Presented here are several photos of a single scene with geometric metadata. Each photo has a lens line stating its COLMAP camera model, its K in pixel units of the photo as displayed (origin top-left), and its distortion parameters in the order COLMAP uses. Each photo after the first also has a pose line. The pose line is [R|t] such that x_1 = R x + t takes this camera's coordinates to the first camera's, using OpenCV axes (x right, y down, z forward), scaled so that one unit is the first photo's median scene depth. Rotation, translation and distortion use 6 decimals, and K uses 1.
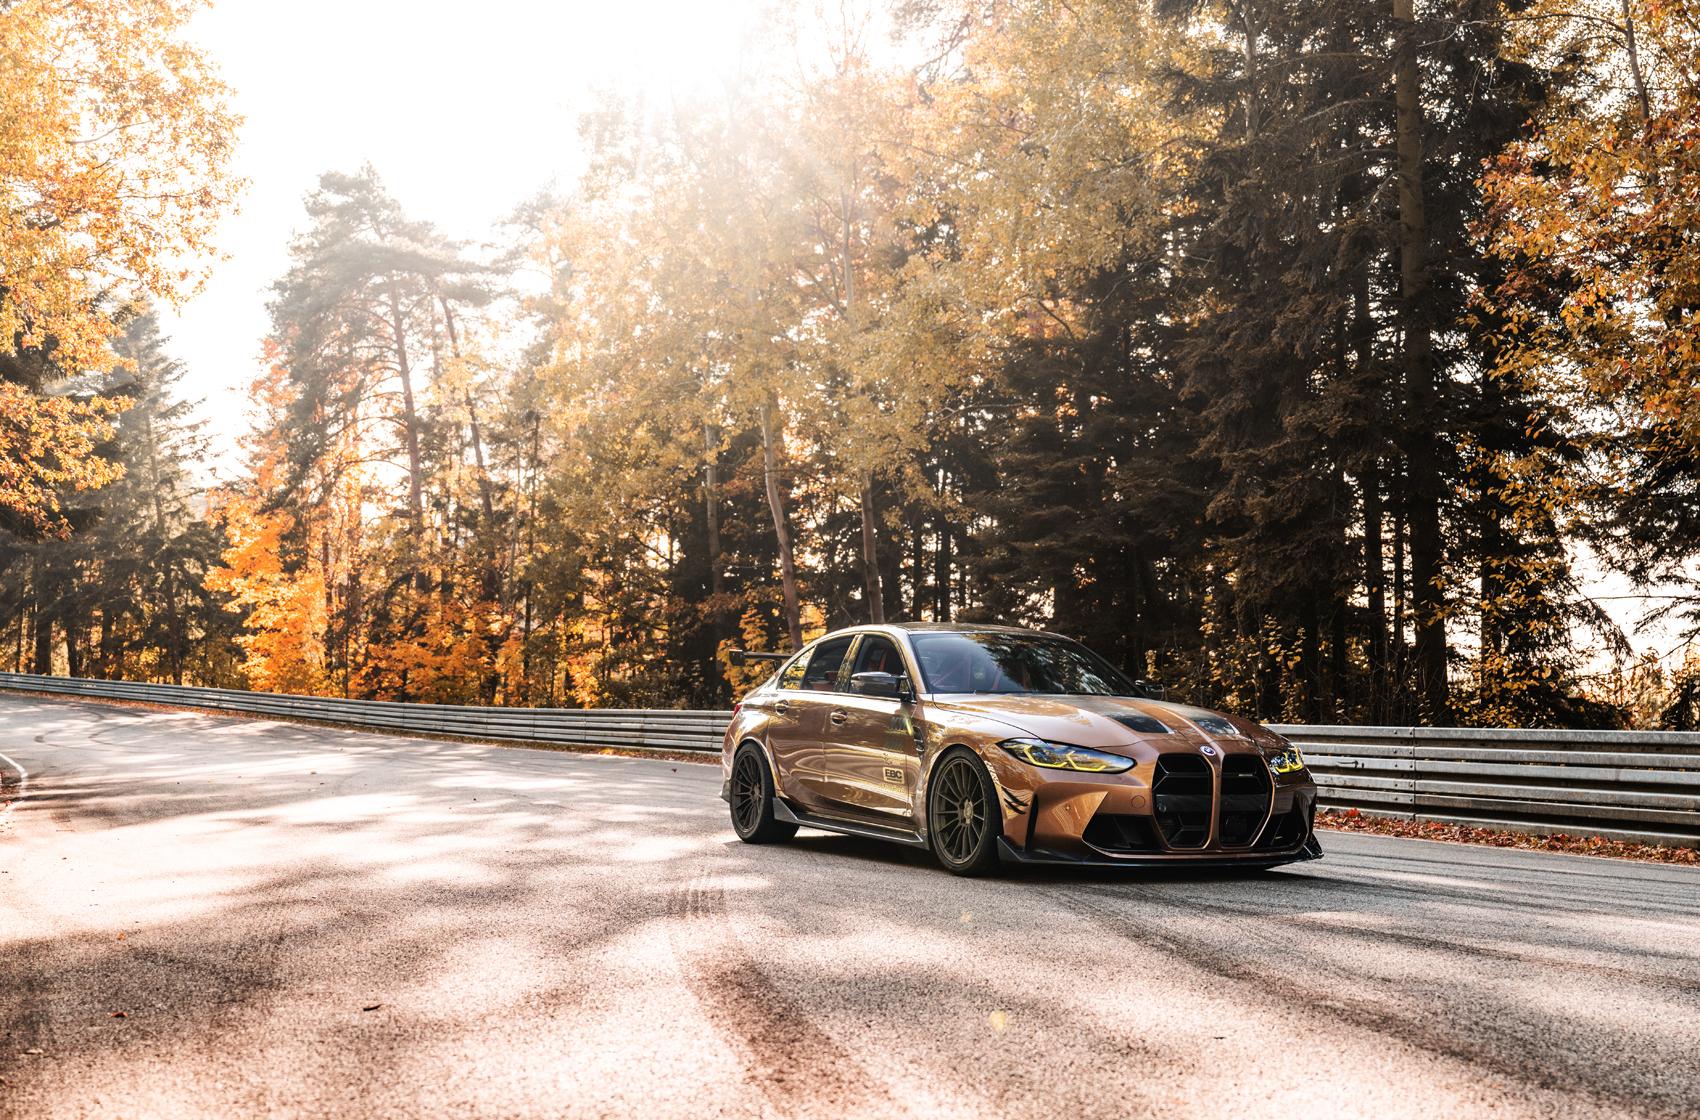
lens RADIAL K [[1715.0, 0, 850.0], [0, 1715.0, 560.0], [0, 0, 1]] dist [0.000615, 0.013174]
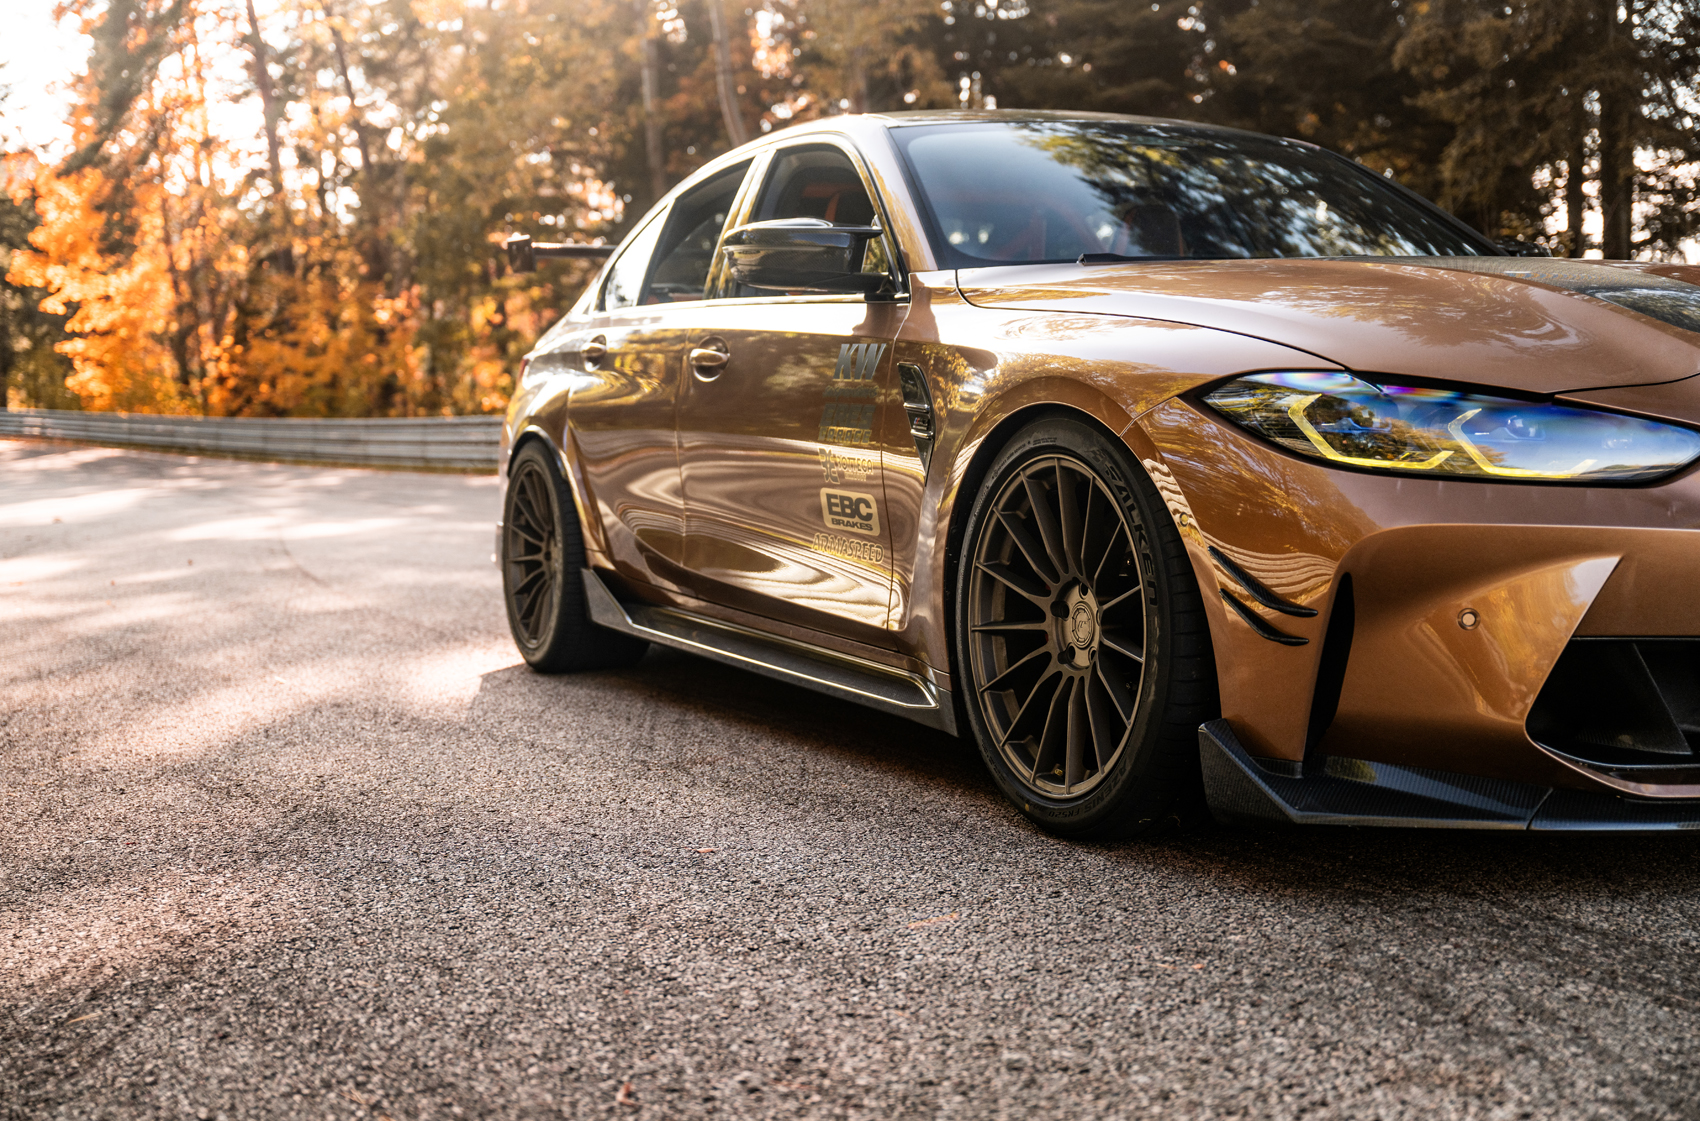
lens RADIAL K [[1972.4, 0, 851.0], [0, 1972.4, 524.7], [0, 0, 1]] dist [-0.013026, -0.005380]
pose [[0.999339, -0.034490, -0.011465, 0.007923], [0.035762, 0.989393, 0.140794, 0.018965], [0.006488, -0.141111, 0.989973, 0.158935]]
